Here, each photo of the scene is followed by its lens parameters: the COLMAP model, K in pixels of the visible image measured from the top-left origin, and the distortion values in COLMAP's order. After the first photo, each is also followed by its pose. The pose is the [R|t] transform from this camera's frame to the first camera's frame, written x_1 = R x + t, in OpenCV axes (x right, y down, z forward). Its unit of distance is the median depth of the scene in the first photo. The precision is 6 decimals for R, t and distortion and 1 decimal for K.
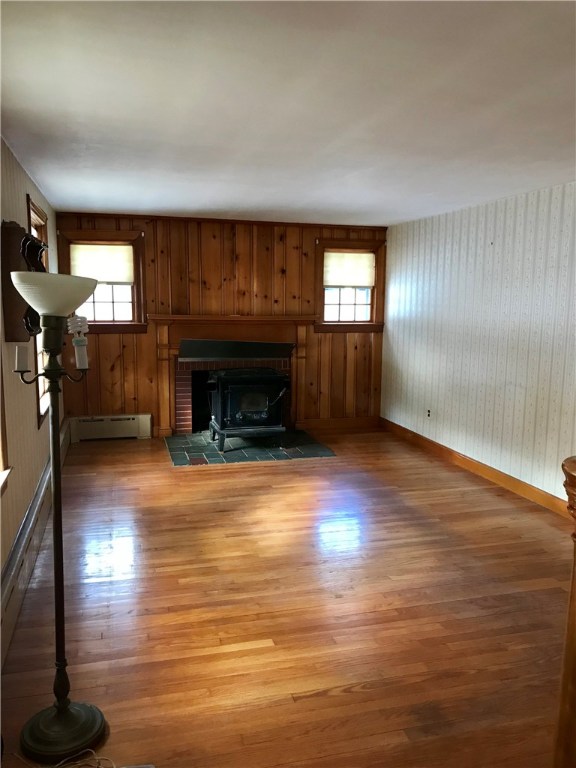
lens RADIAL K [[630.2, 0, 288.0], [0, 630.2, 384.0], [0, 0, 1]] dist [-0.000436, -0.003489]
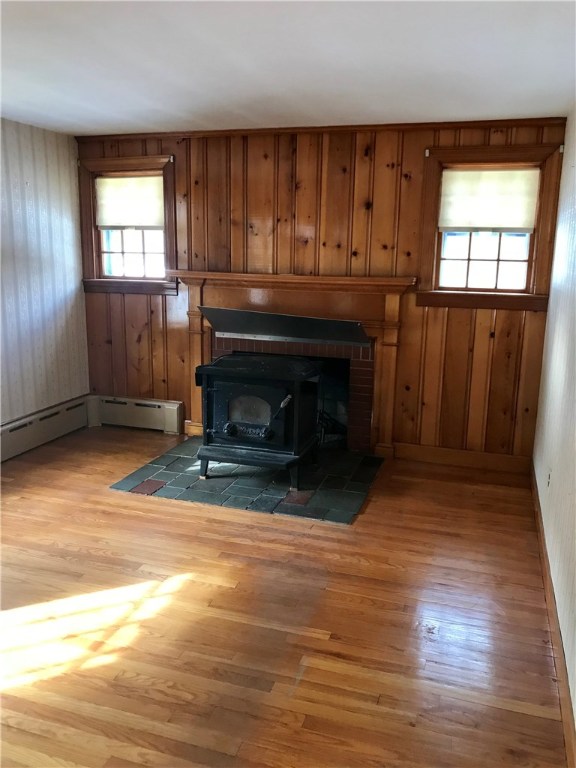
lens RADIAL K [[632.3, 0, 288.0], [0, 632.3, 384.0], [0, 0, 1]] dist [-0.013607, -0.002782]
pose [[0.837407, 0.118443, -0.533593, 0.283426], [-0.079892, 0.992278, 0.094878, -0.055860], [0.540710, -0.036822, 0.840403, 0.423373]]
